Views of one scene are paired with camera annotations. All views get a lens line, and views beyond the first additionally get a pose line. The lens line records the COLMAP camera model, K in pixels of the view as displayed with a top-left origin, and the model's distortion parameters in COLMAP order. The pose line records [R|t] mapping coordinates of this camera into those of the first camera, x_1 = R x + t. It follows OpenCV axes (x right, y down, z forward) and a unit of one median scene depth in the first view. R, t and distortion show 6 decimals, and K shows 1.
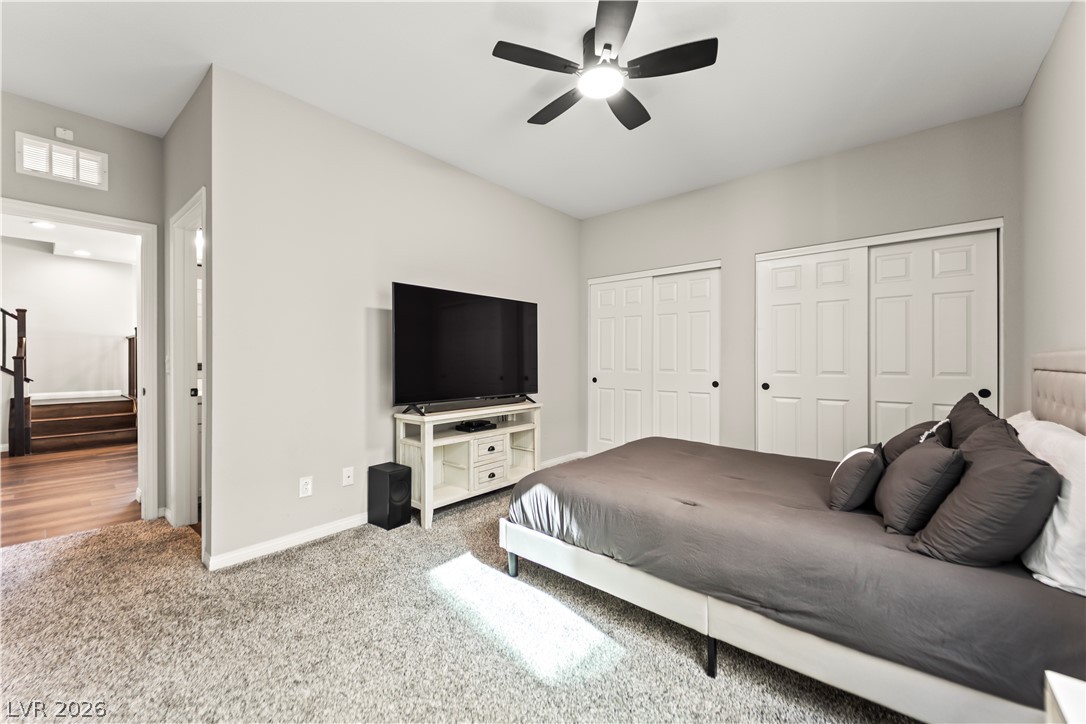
lens RADIAL K [[431.2, 0, 543.9], [0, 431.2, 361.6], [0, 0, 1]] dist [0.015647, -0.008304]
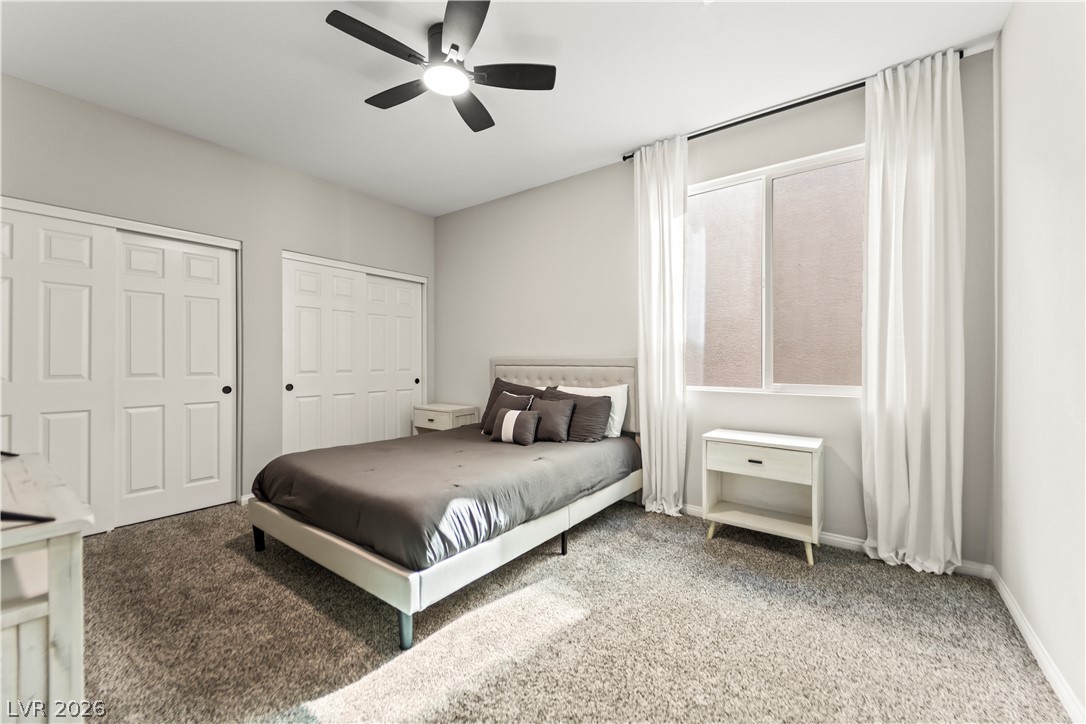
lens RADIAL K [[431.2, 0, 544.3], [0, 431.2, 360.9], [0, 0, 1]] dist [0.015647, -0.008304]
pose [[-0.067704, 0.001196, 0.997705, -0.919193], [0.003909, 0.999992, -0.000934, 0.000597], [-0.997698, 0.003837, -0.067709, 0.889454]]
